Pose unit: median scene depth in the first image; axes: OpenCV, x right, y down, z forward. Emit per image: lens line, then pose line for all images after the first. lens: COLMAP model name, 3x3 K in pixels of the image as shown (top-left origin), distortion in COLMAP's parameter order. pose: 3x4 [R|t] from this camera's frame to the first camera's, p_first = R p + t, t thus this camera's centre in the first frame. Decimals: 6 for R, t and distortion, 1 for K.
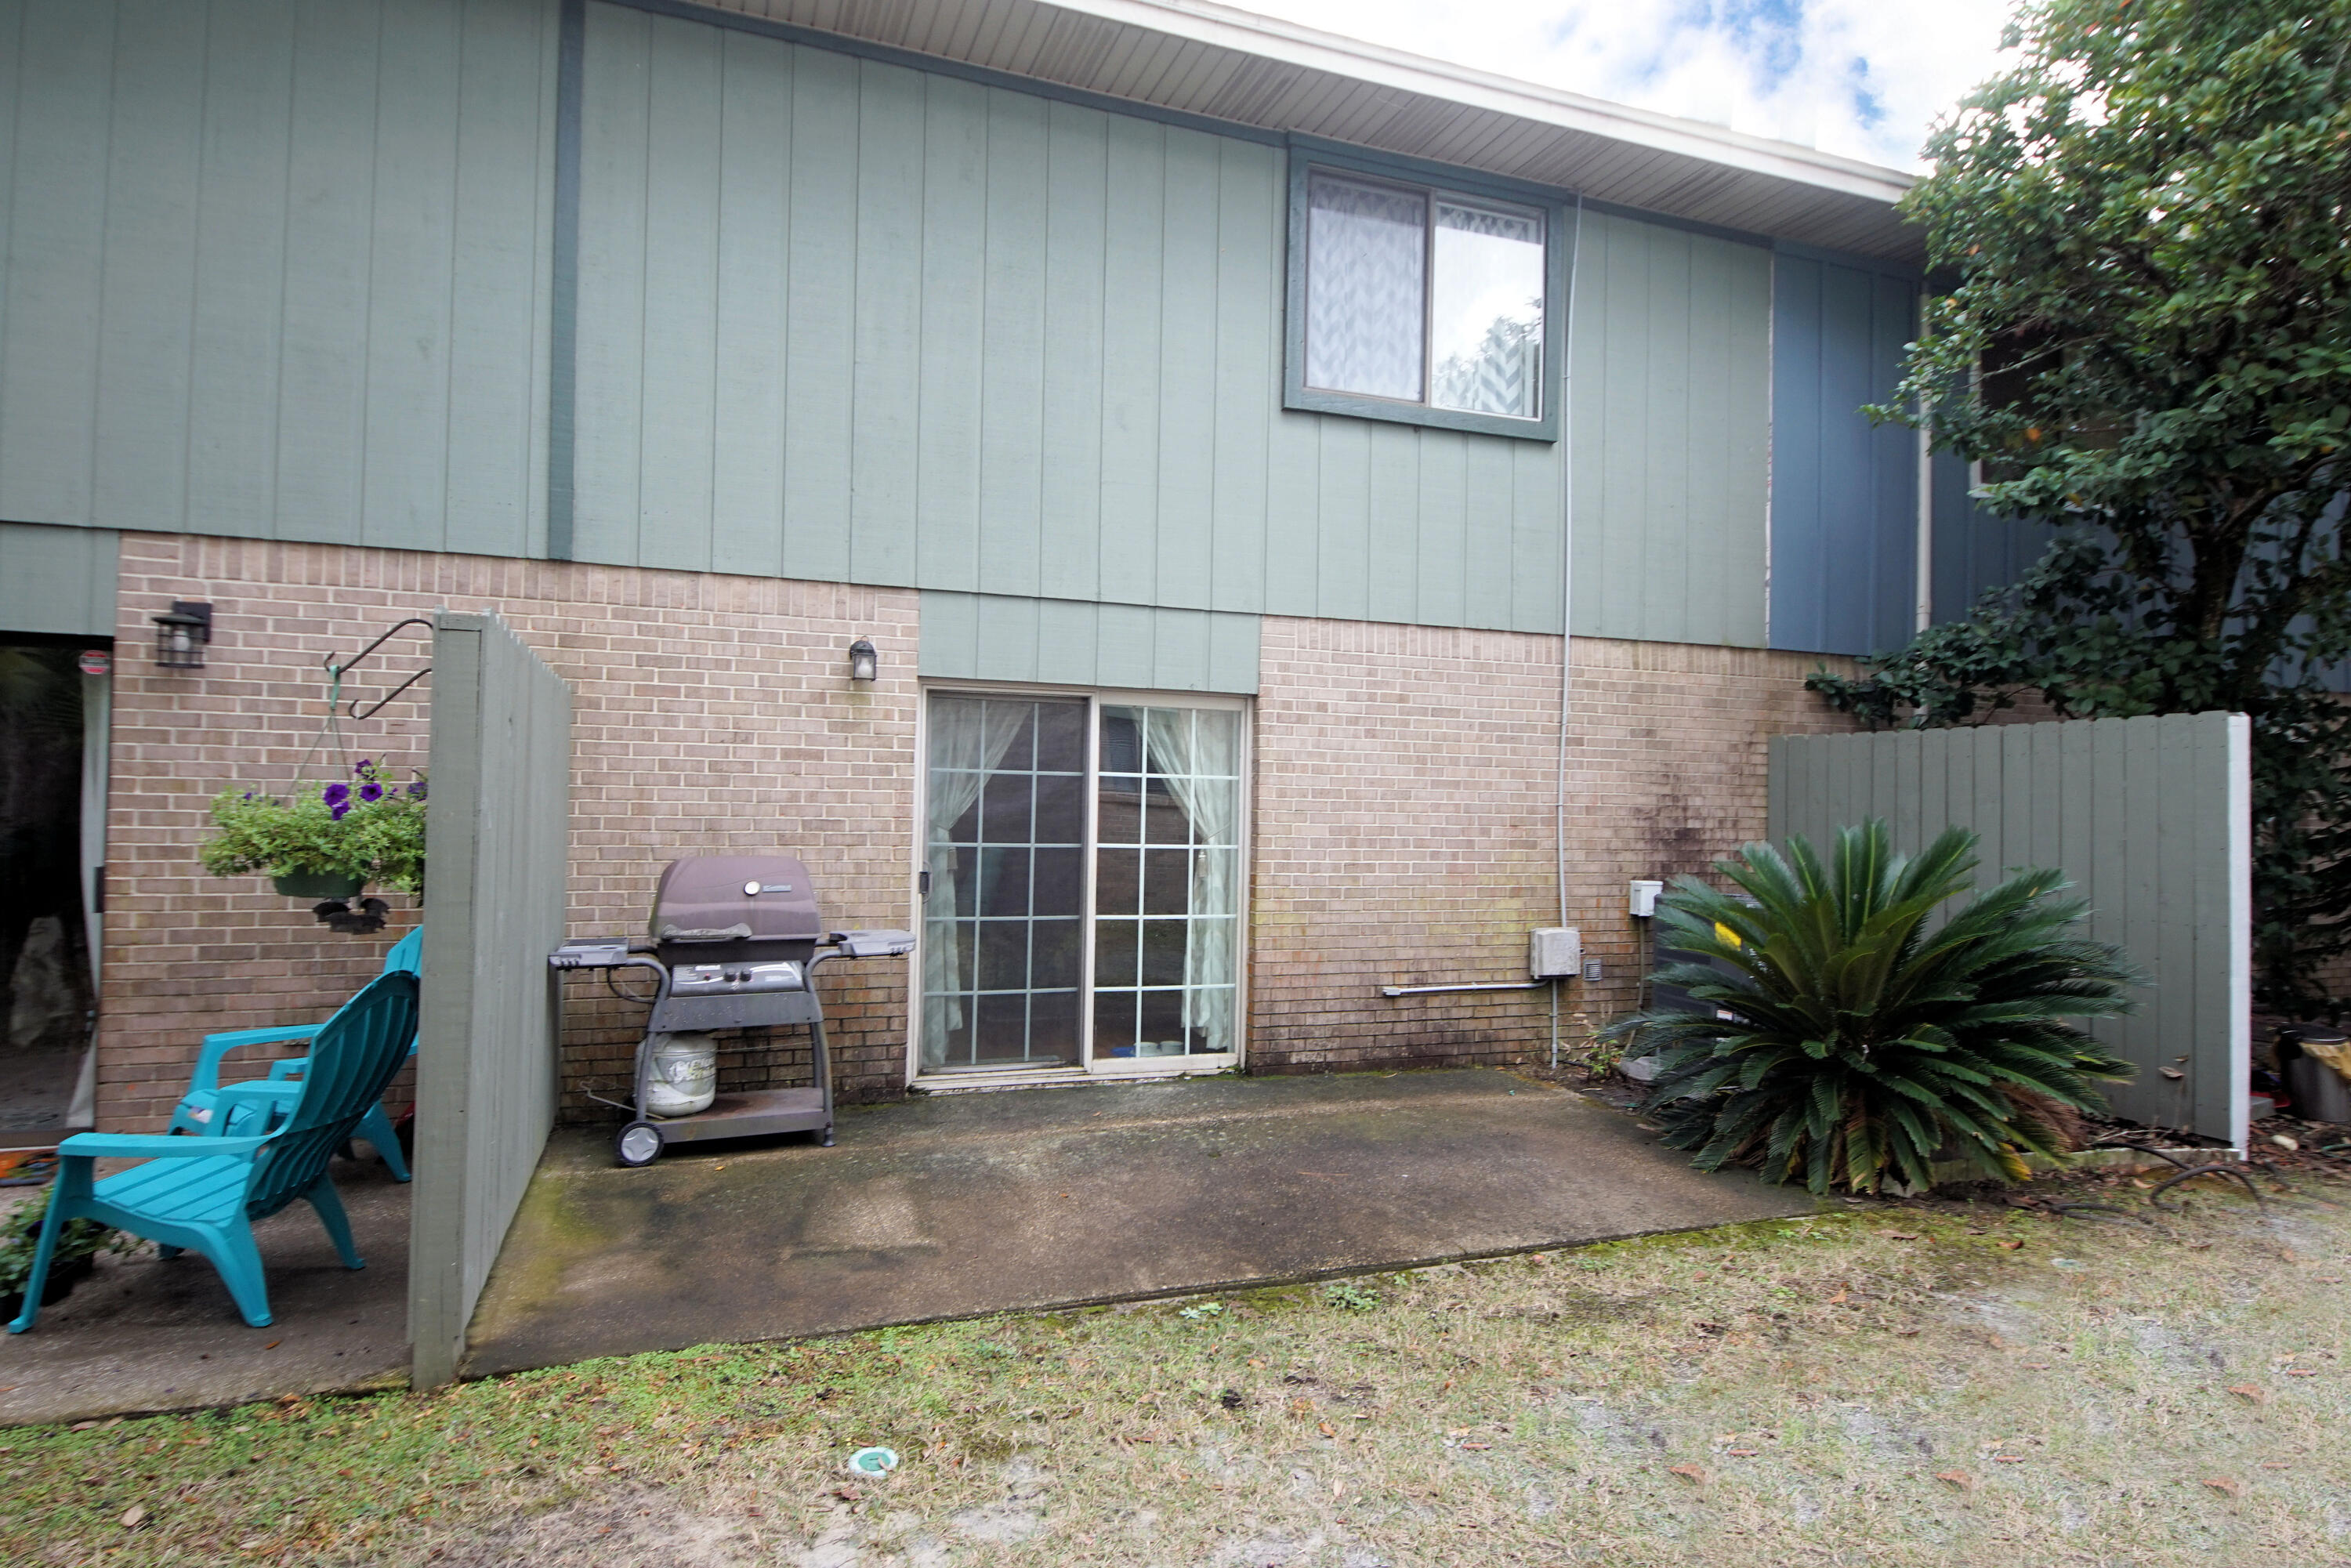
lens RADIAL K [[1263.1, 0, 1155.6], [0, 1263.1, 772.8], [0, 0, 1]] dist [0.039686, -0.036076]
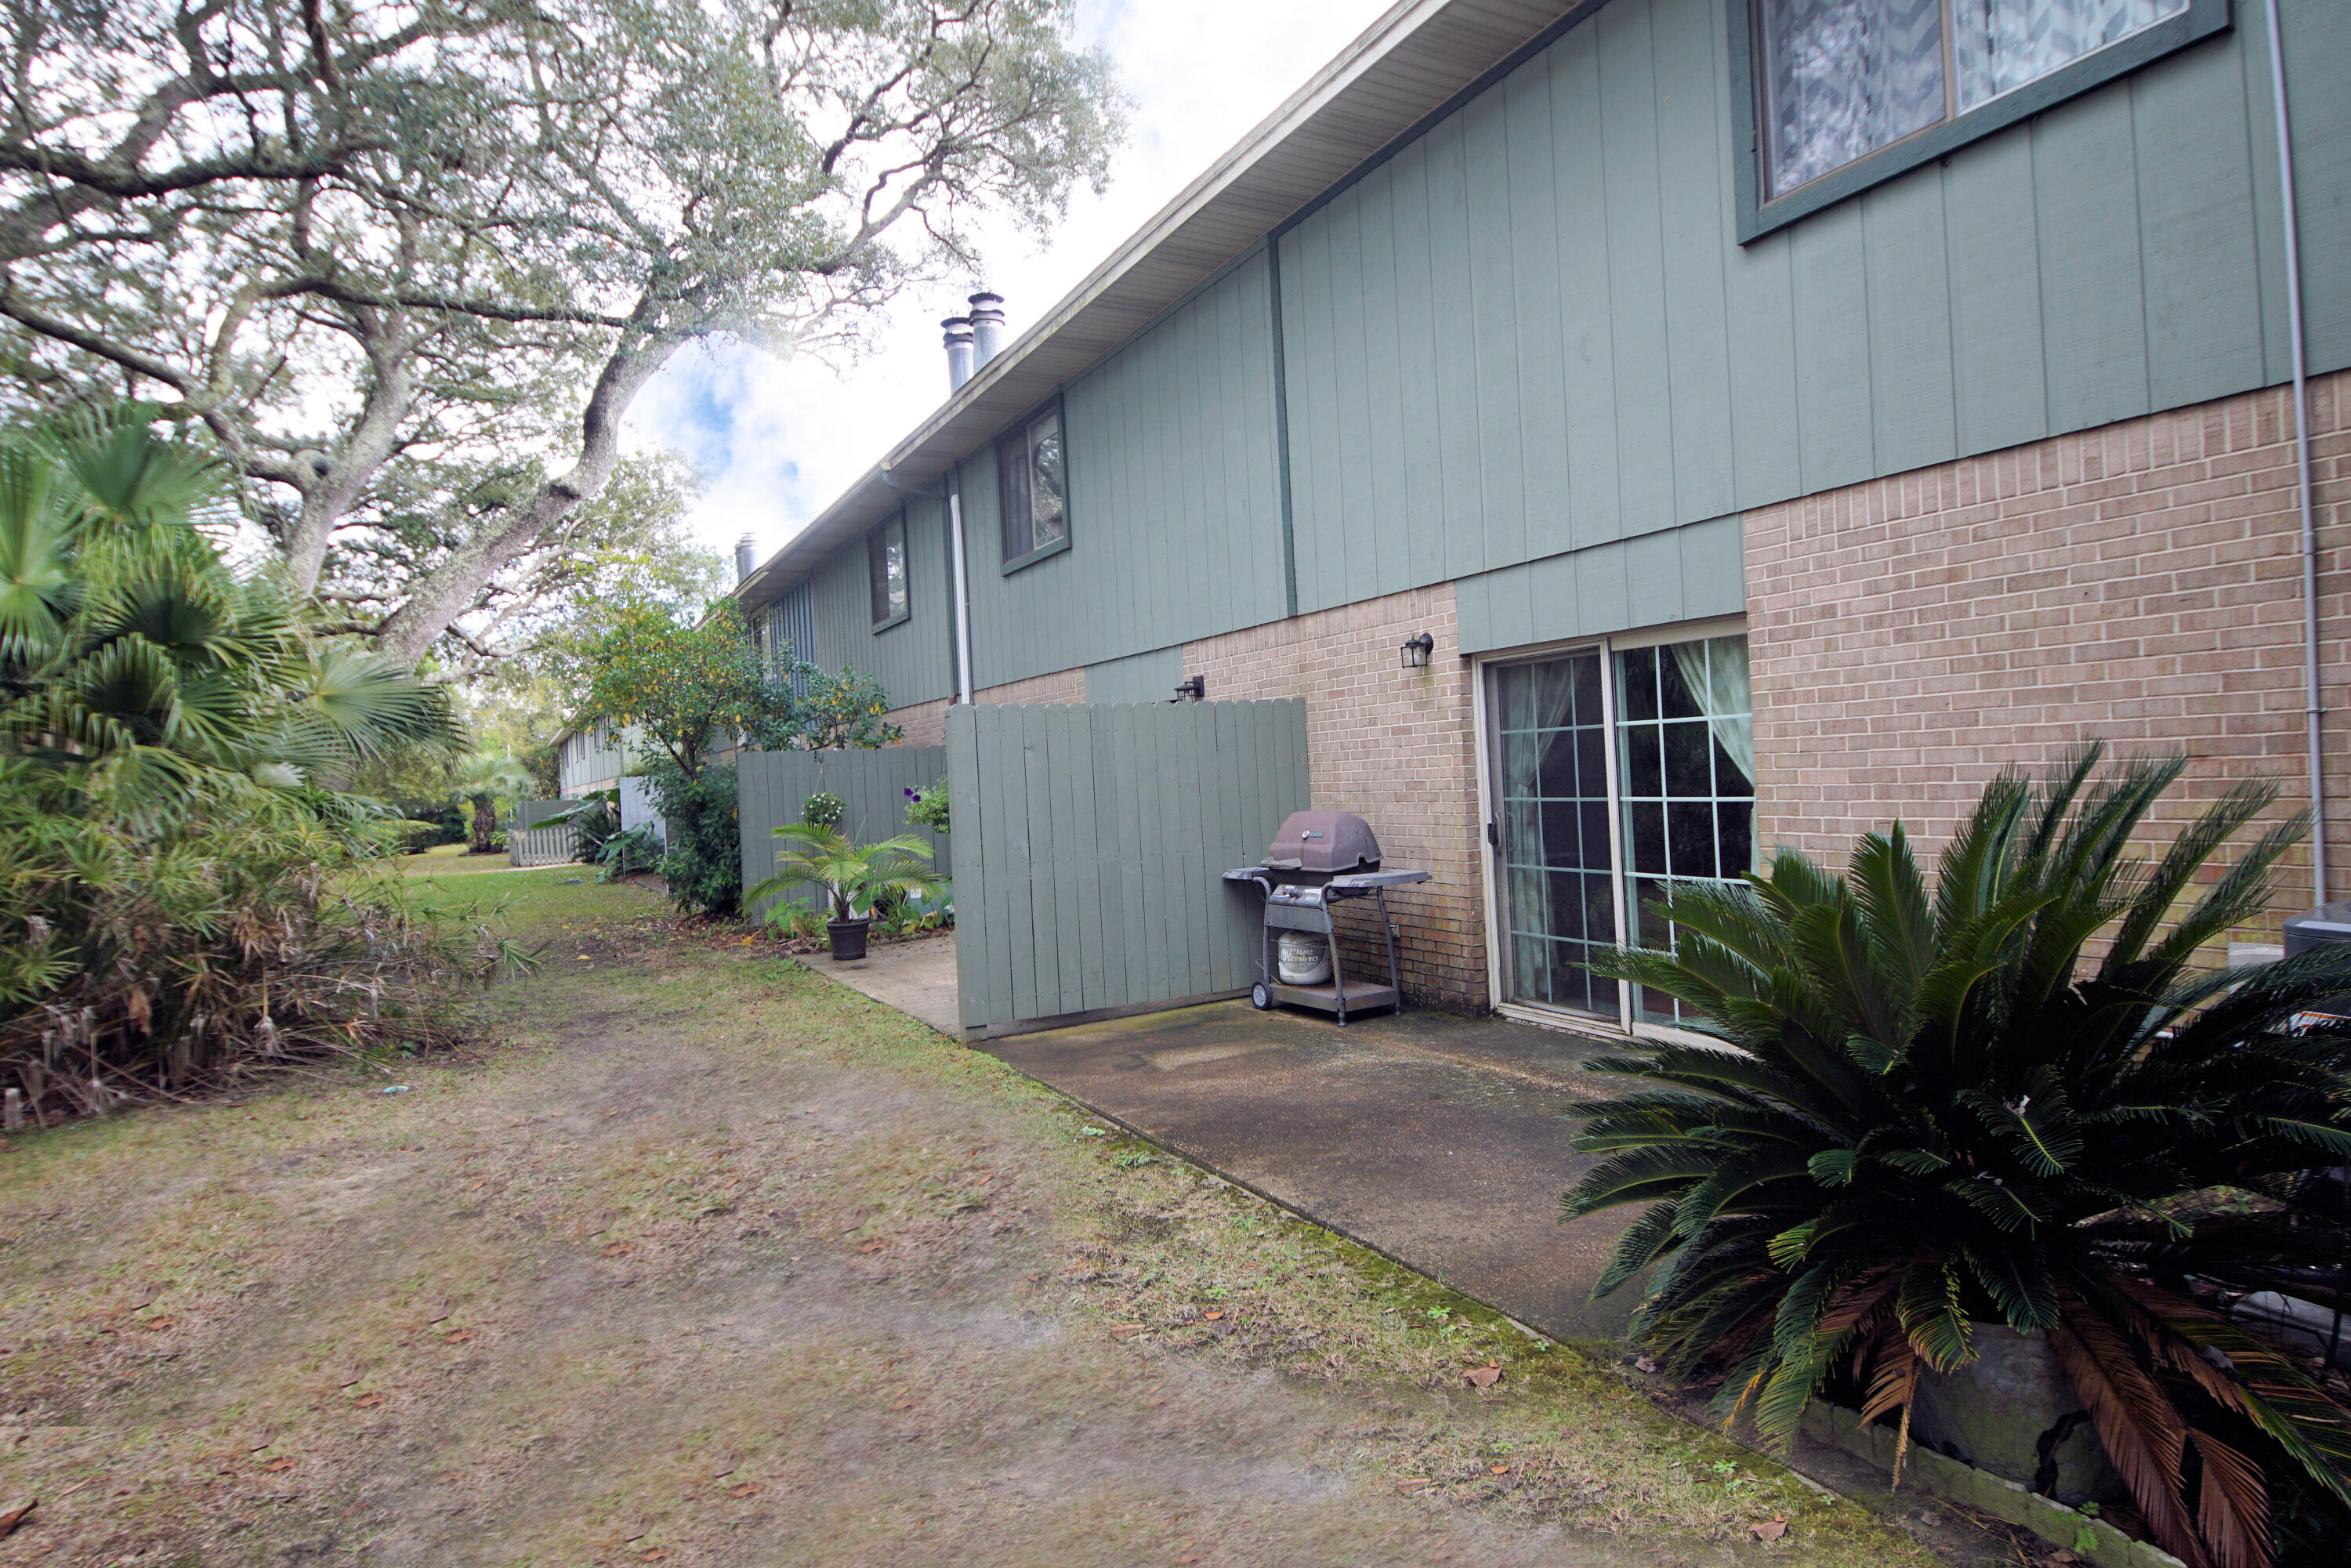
lens RADIAL K [[1263.1, 0, 1155.6], [0, 1263.1, 772.8], [0, 0, 1]] dist [0.039686, -0.036076]
pose [[0.140088, -0.024822, -0.989828, 0.879172], [0.076294, 0.996984, -0.014204, 0.025089], [0.987195, -0.073528, 0.141559, 0.531027]]
